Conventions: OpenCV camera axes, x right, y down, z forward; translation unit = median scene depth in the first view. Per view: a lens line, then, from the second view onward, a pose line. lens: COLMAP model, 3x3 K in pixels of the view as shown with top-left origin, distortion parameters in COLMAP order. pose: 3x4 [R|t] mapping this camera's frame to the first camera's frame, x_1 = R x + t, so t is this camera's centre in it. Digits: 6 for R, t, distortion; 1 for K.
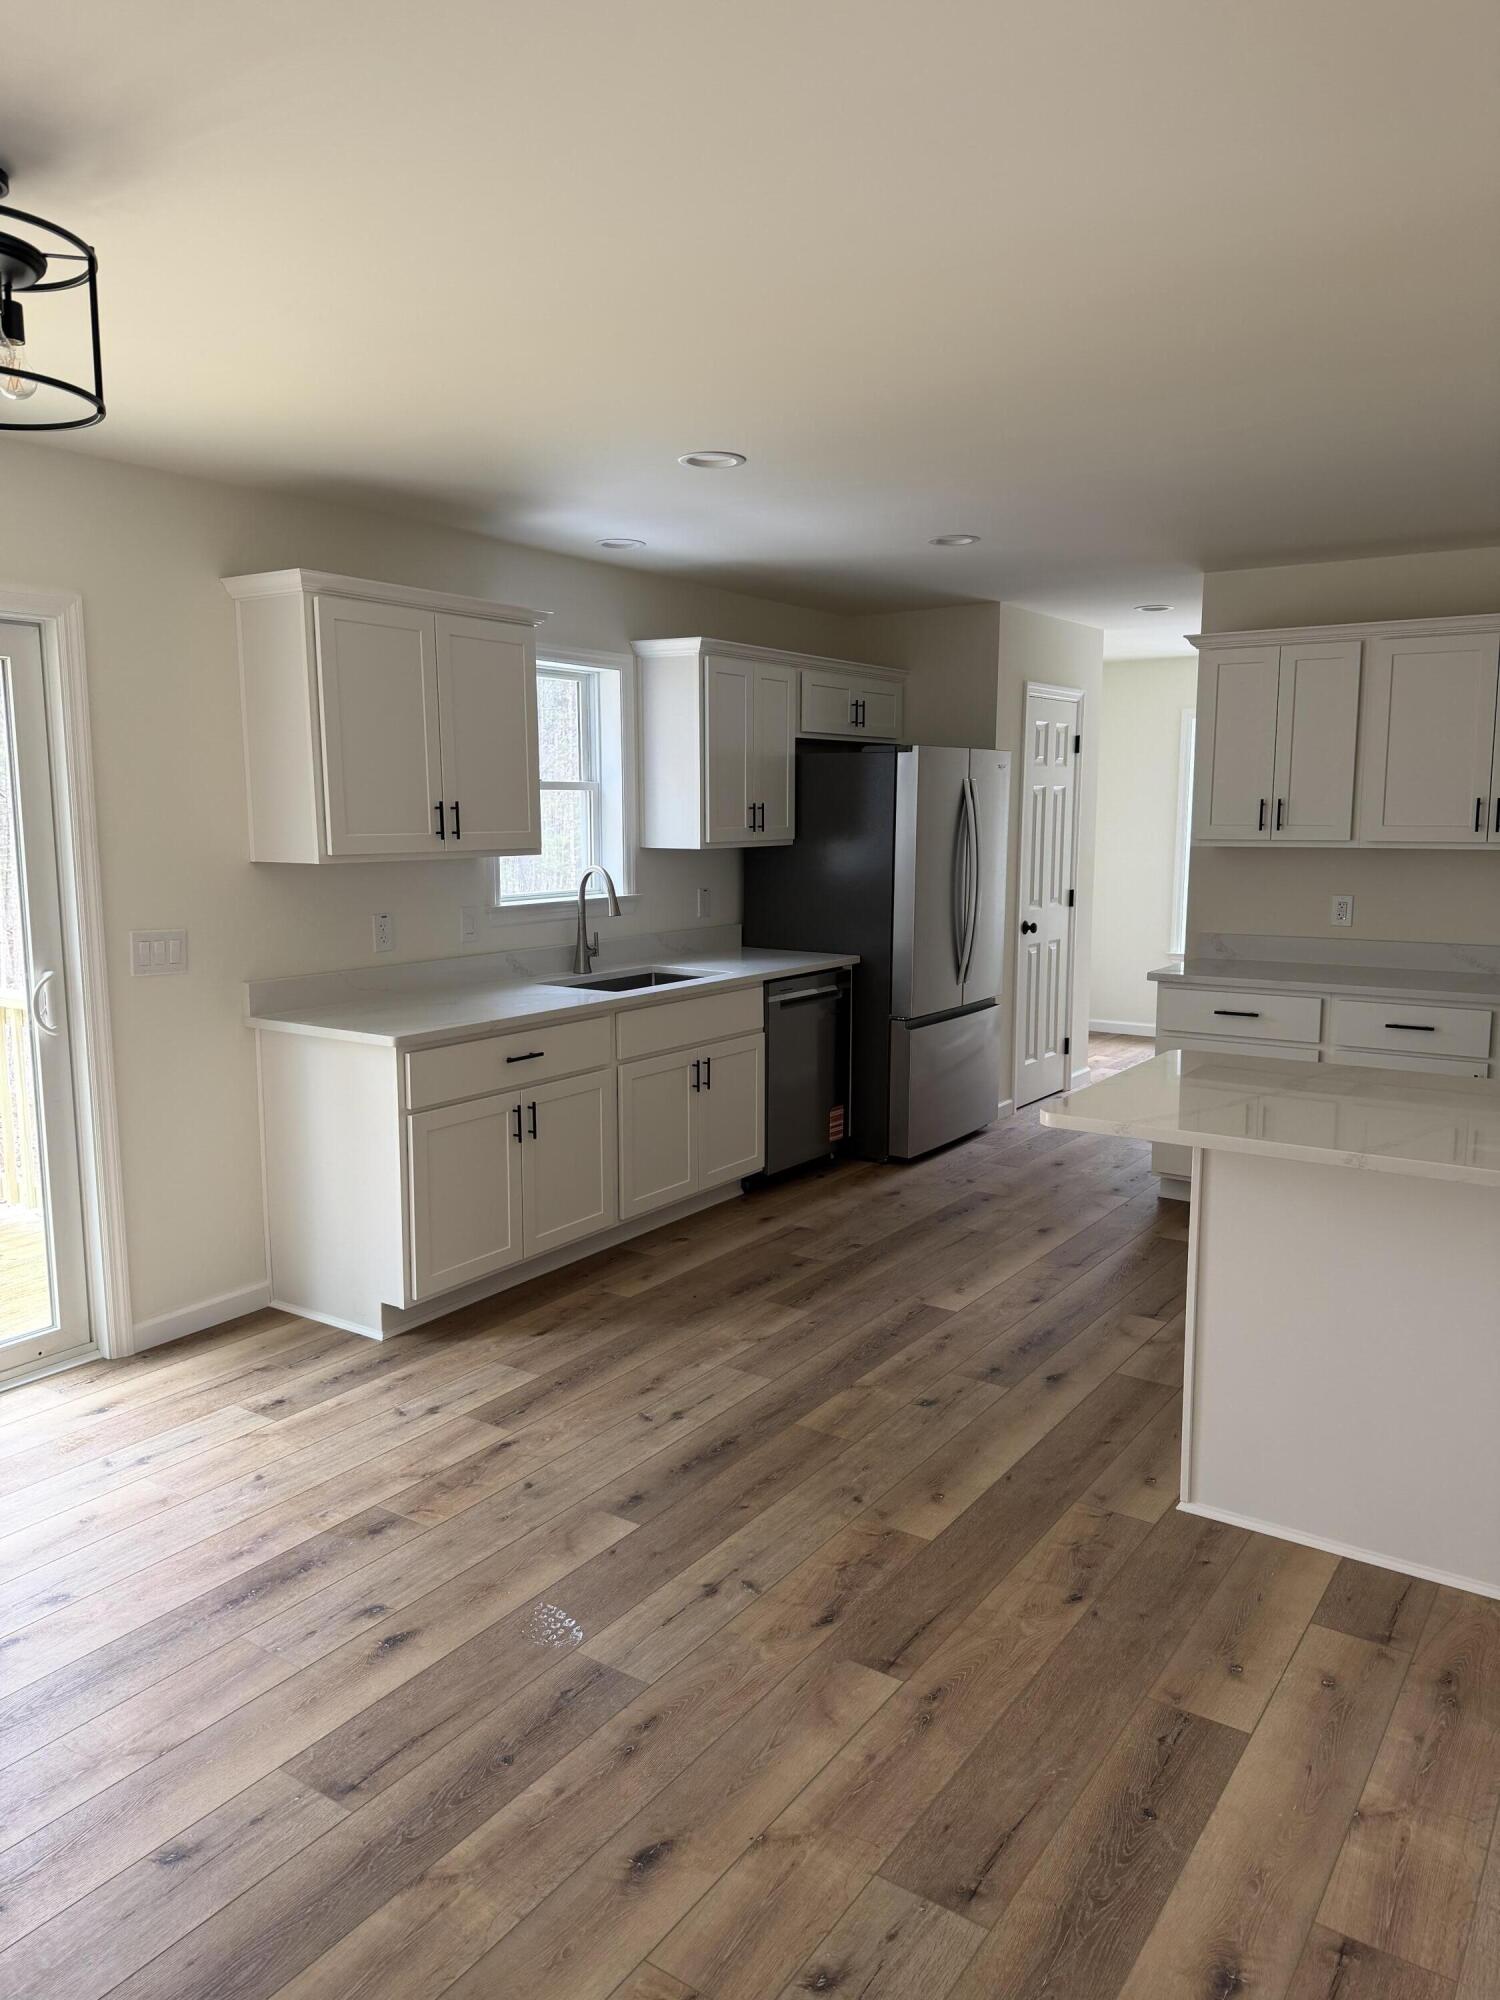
lens RADIAL K [[1410.6, 0, 752.5], [0, 1410.6, 1004.0], [0, 0, 1]] dist [0.103862, -0.001491]
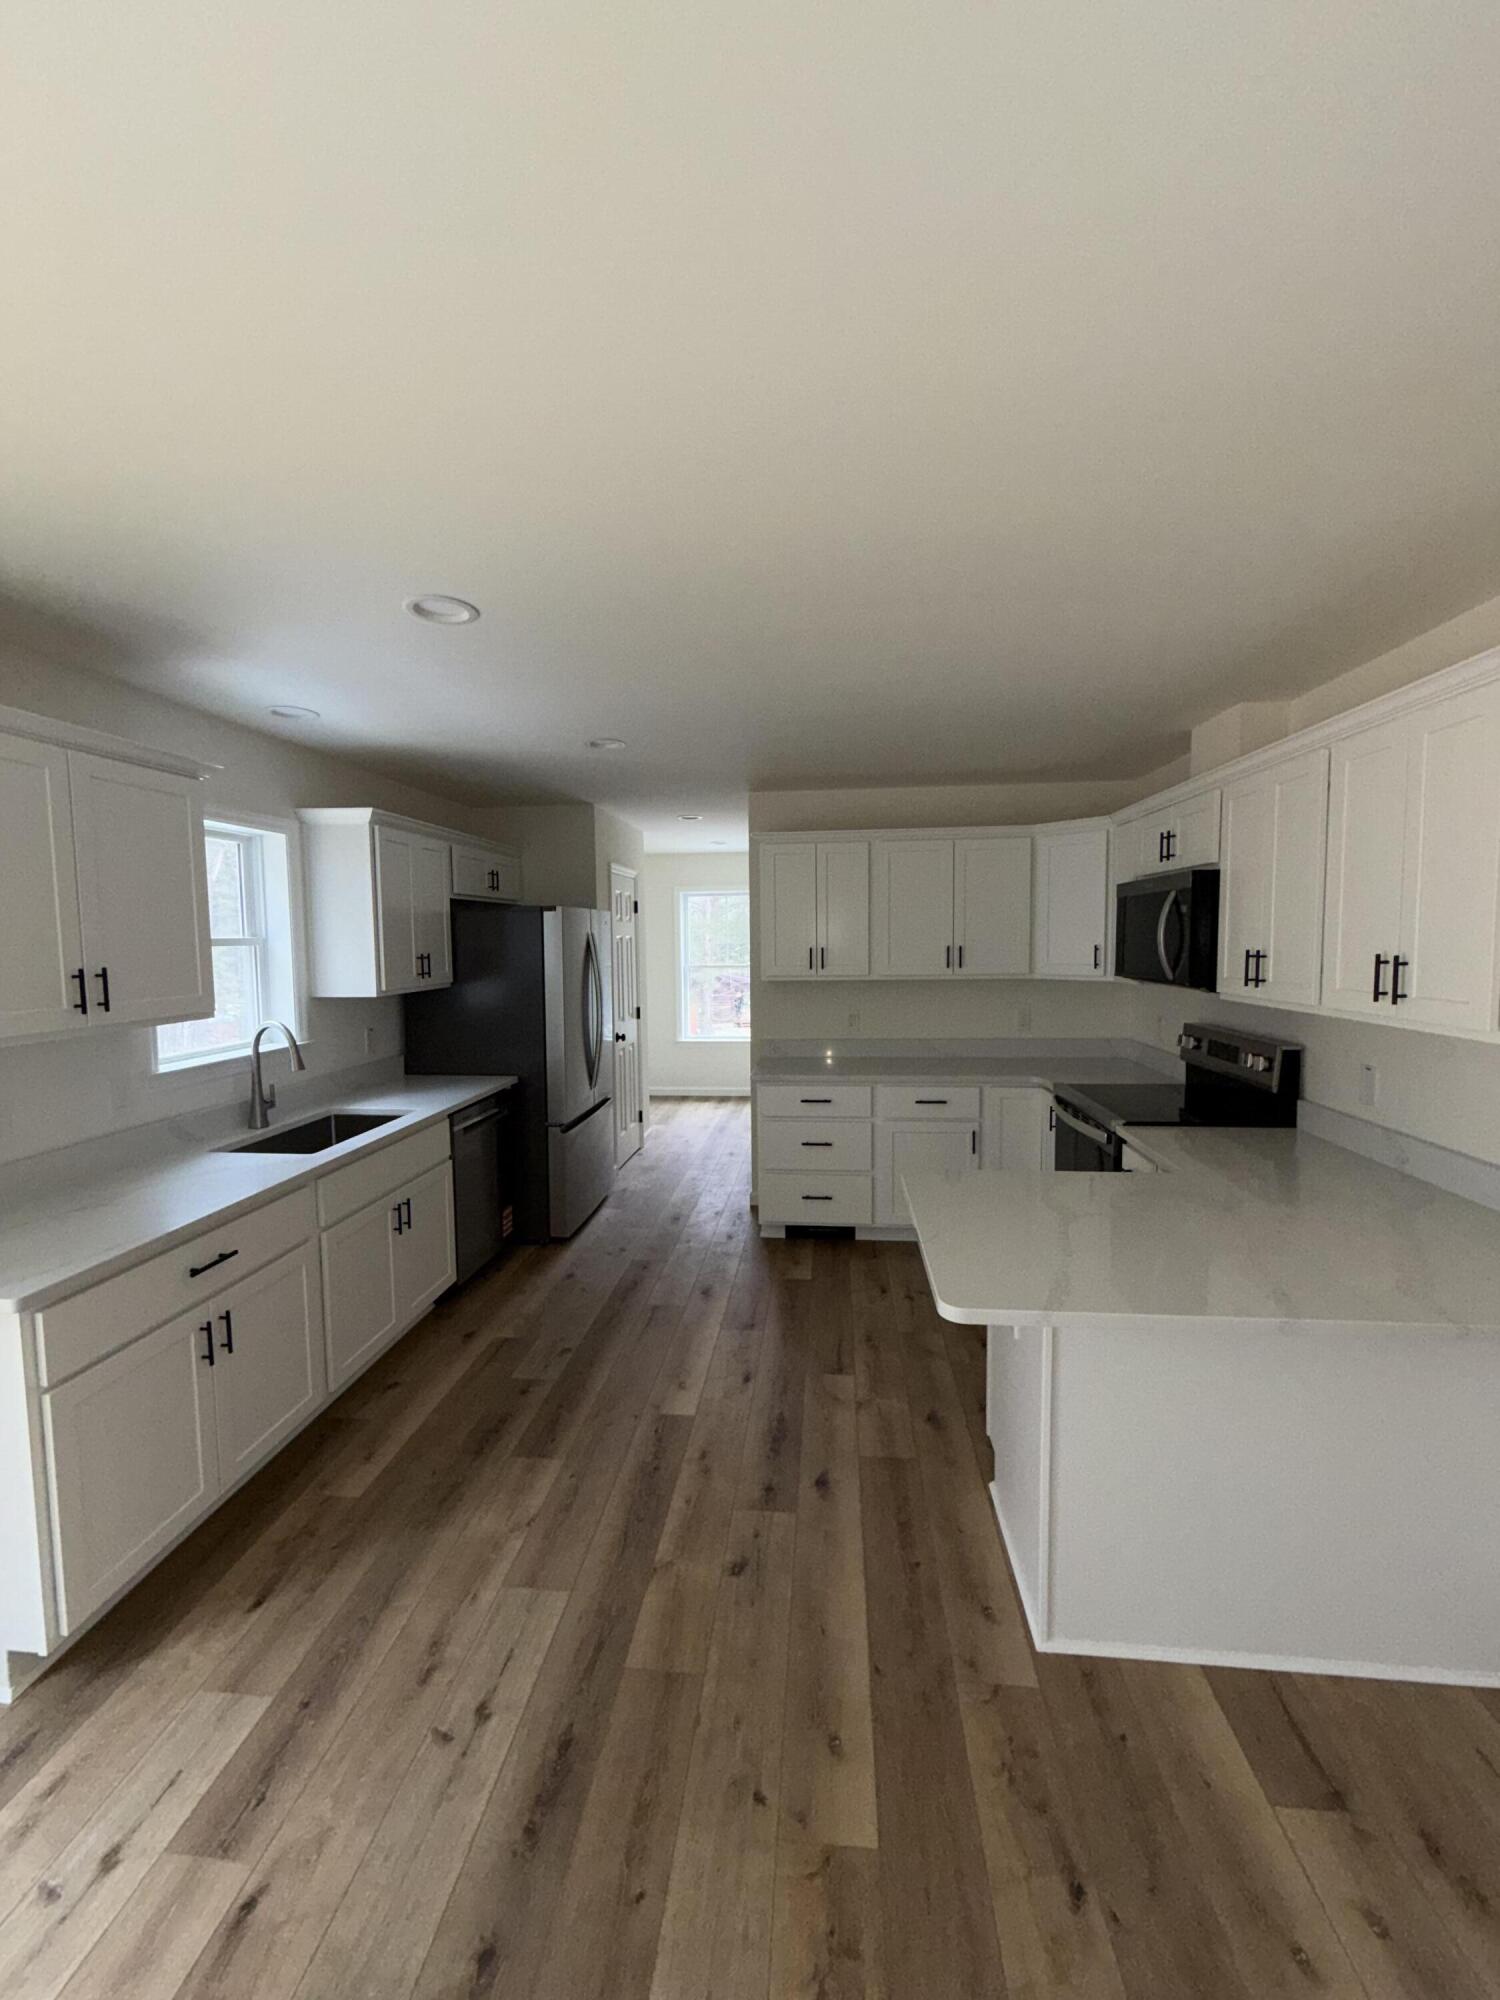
lens RADIAL K [[799.4, 0, 753.2], [0, 799.4, 994.1], [0, 0, 1]] dist [-0.003582, -0.000081]
pose [[0.877449, -0.042863, 0.477751, -0.090196], [0.076758, 0.995711, -0.051642, -0.067870], [-0.473489, 0.081985, 0.876976, 0.374820]]
